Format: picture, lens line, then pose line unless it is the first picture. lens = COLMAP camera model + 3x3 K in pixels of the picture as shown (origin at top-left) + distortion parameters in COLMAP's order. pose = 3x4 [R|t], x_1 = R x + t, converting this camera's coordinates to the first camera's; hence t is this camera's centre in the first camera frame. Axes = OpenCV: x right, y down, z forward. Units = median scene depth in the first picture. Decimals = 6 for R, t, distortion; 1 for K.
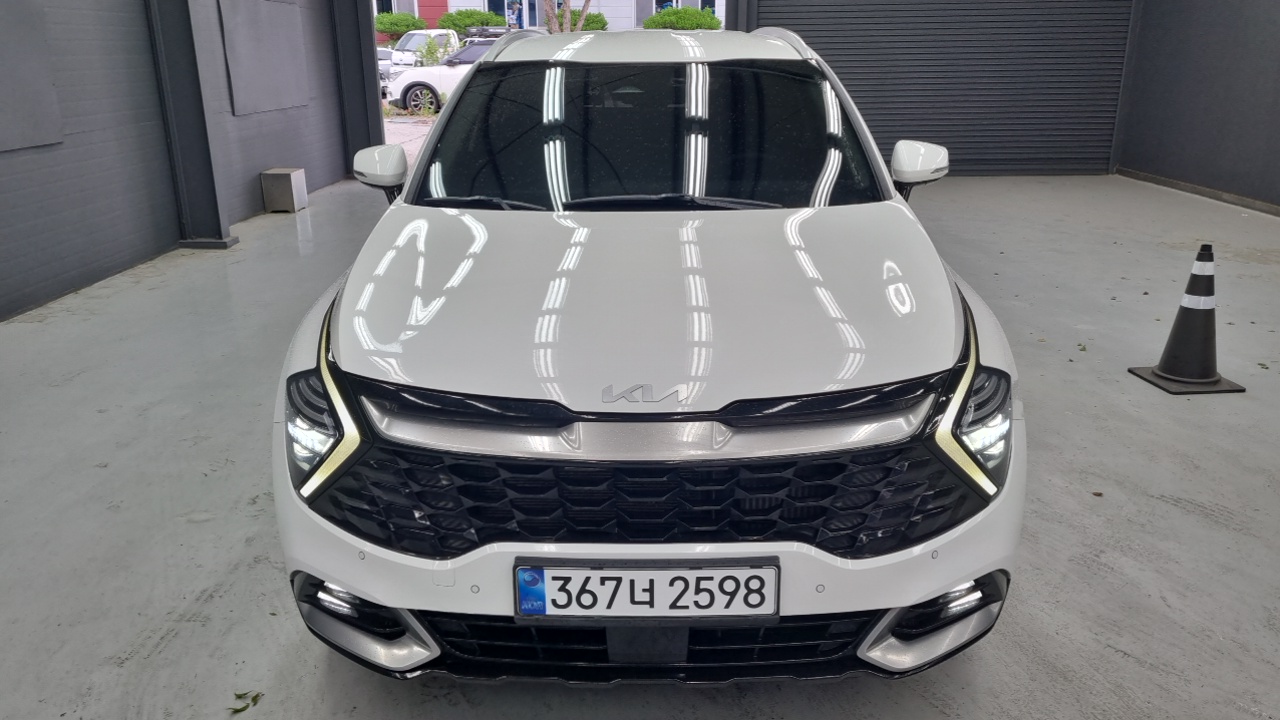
lens RADIAL K [[998.5, 0, 639.8], [0, 998.5, 363.8], [0, 0, 1]] dist [0.046645, -0.003637]
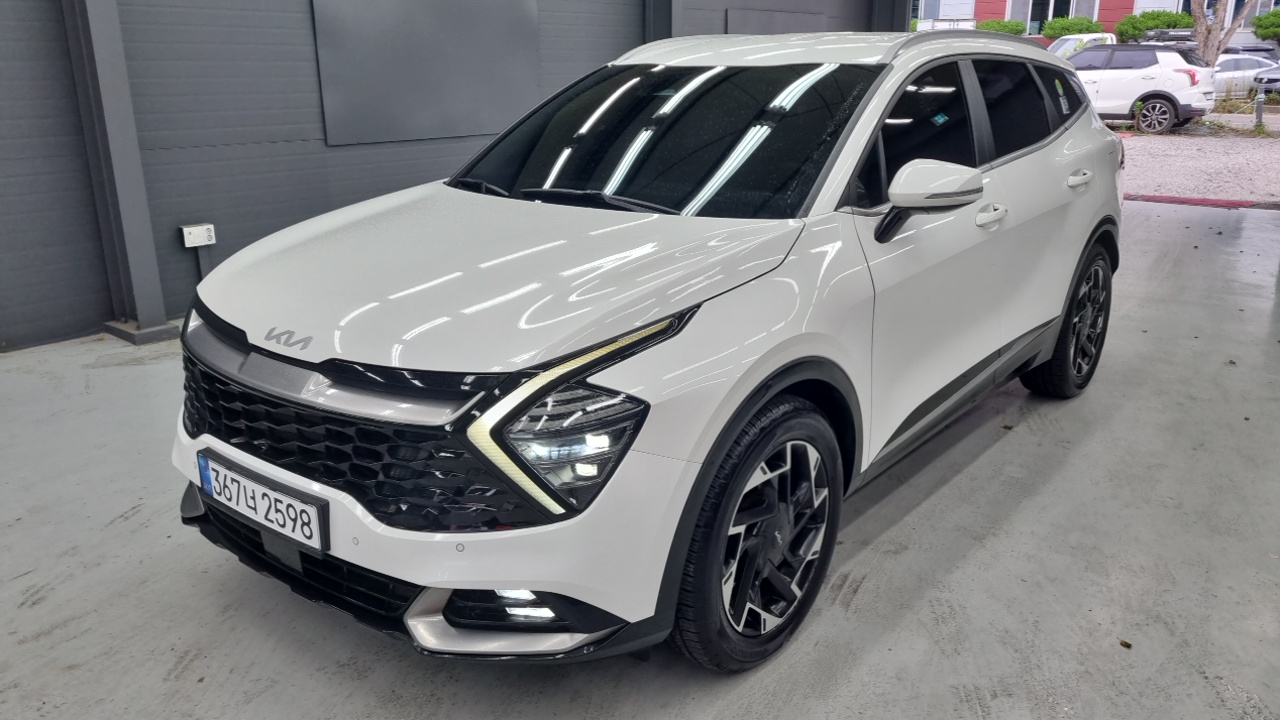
lens RADIAL K [[998.5, 0, 632.3], [0, 998.5, 358.3], [0, 0, 1]] dist [0.046645, -0.003637]
pose [[0.779591, 0.183987, -0.598654, 1.043647], [-0.191314, 0.980145, 0.052095, -0.087561], [0.596353, 0.073918, 0.799312, 0.290643]]
